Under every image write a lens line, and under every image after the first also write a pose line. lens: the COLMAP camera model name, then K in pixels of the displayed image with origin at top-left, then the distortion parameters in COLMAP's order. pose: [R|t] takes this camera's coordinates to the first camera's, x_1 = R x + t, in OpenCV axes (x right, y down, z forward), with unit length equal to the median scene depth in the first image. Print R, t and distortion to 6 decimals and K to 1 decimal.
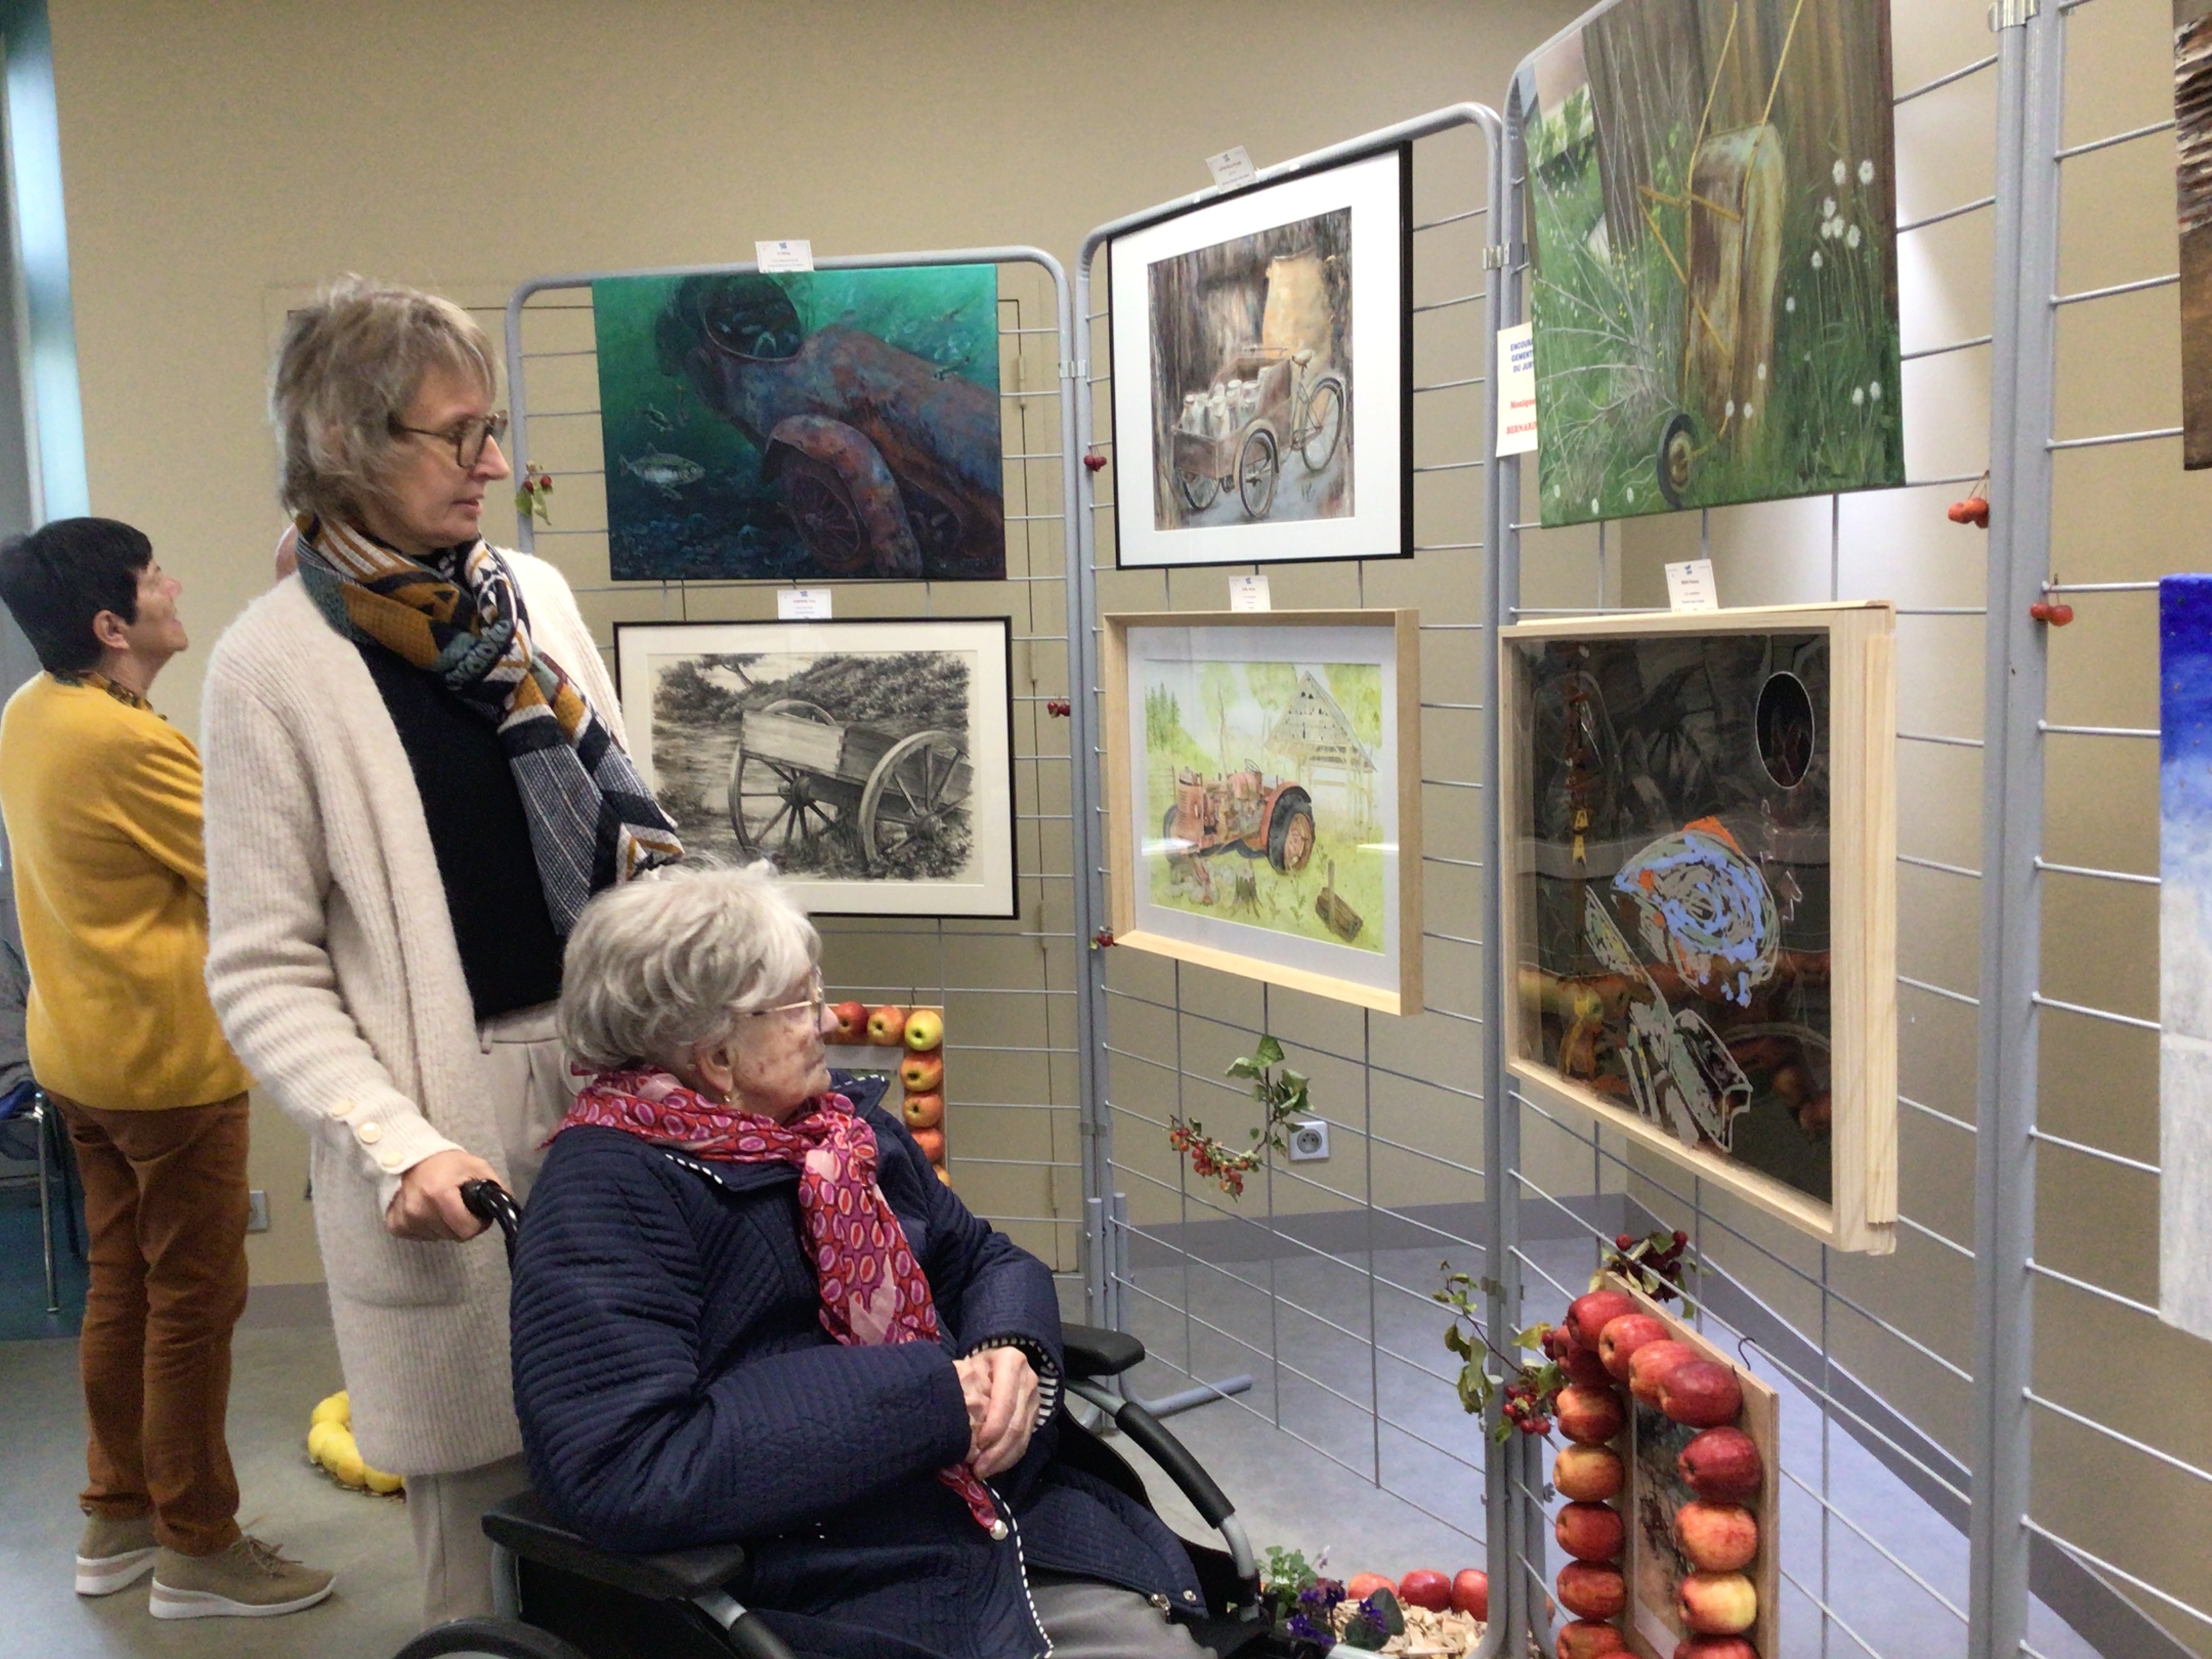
lens RADIAL K [[1993.5, 0, 1122.9], [0, 1993.5, 825.4], [0, 0, 1]] dist [0.152971, -0.307424]
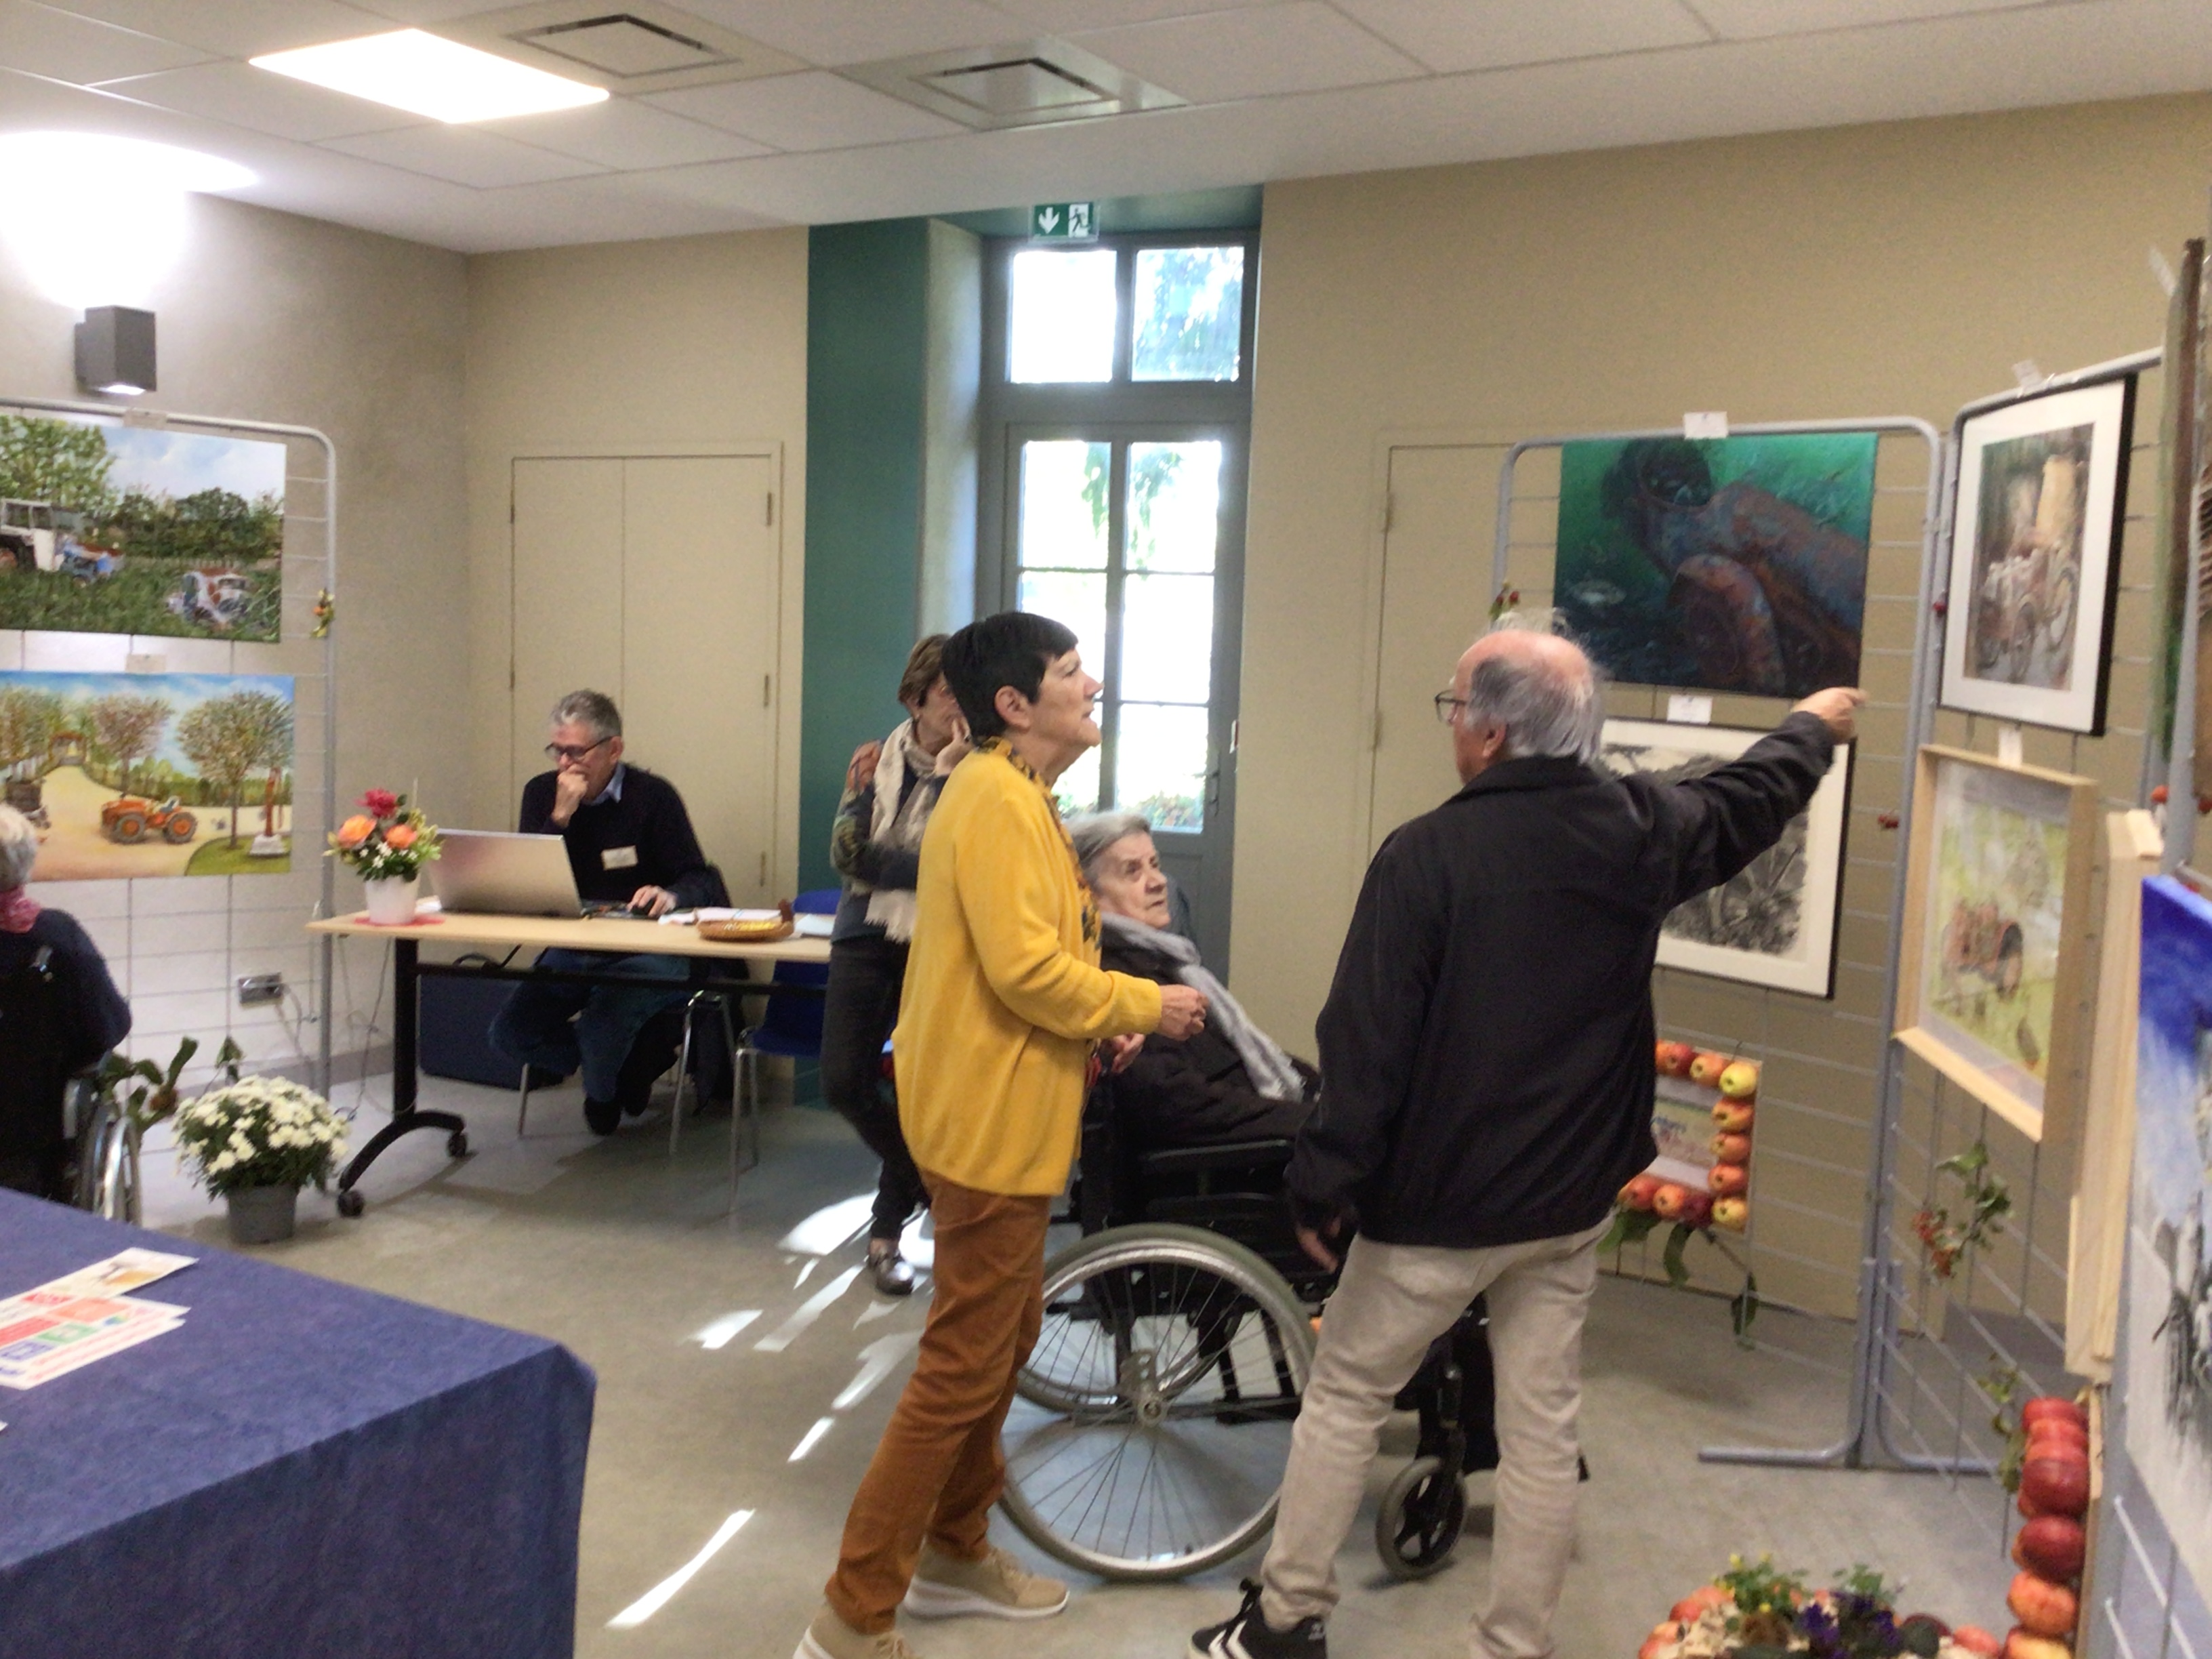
lens RADIAL K [[1993.5, 0, 1122.9], [0, 1993.5, 825.4], [0, 0, 1]] dist [0.152971, -0.307424]
pose [[0.801369, 0.124028, -0.585170, 0.296042], [-0.124515, 0.991427, 0.039616, -0.049101], [0.585067, 0.041116, 0.809942, -0.179532]]
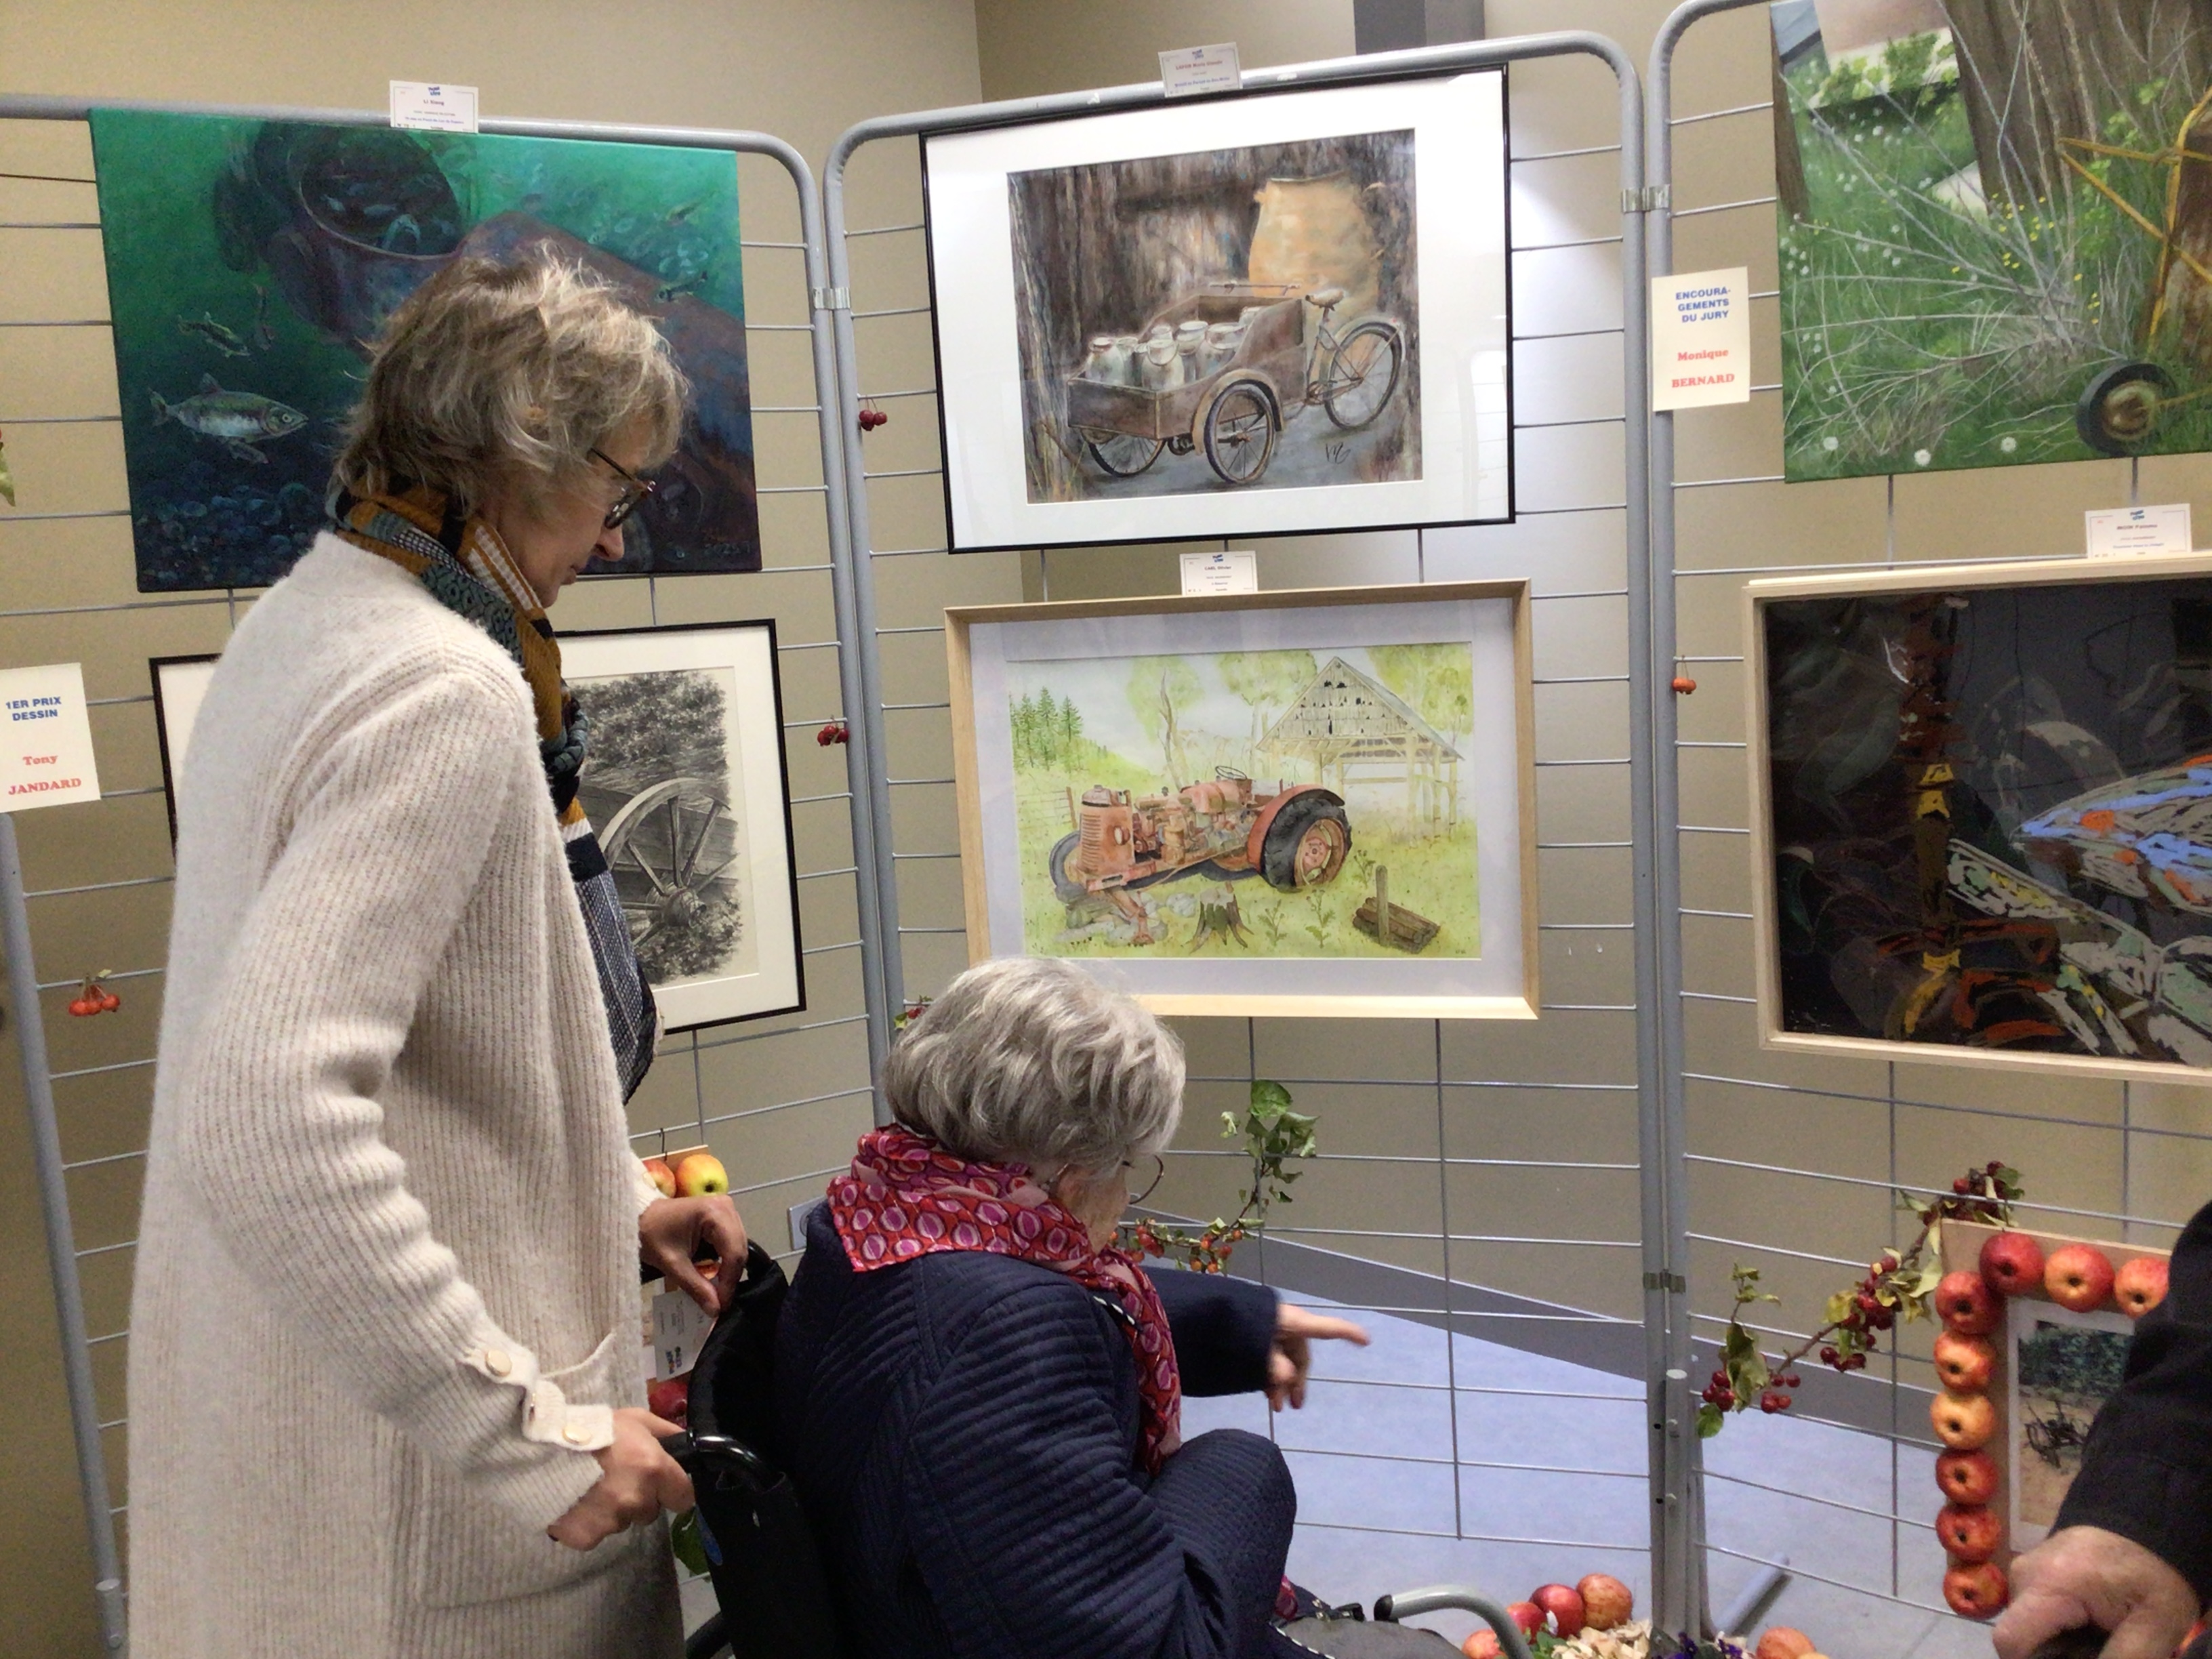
lens RADIAL K [[1993.5, 0, 1122.9], [0, 1993.5, 825.4], [0, 0, 1]] dist [0.152971, -0.307424]
pose [[0.733204, -0.113847, 0.670411, -0.490456], [0.115285, 0.992425, 0.042448, -0.044113], [-0.670165, 0.046165, 0.740775, 0.352767]]
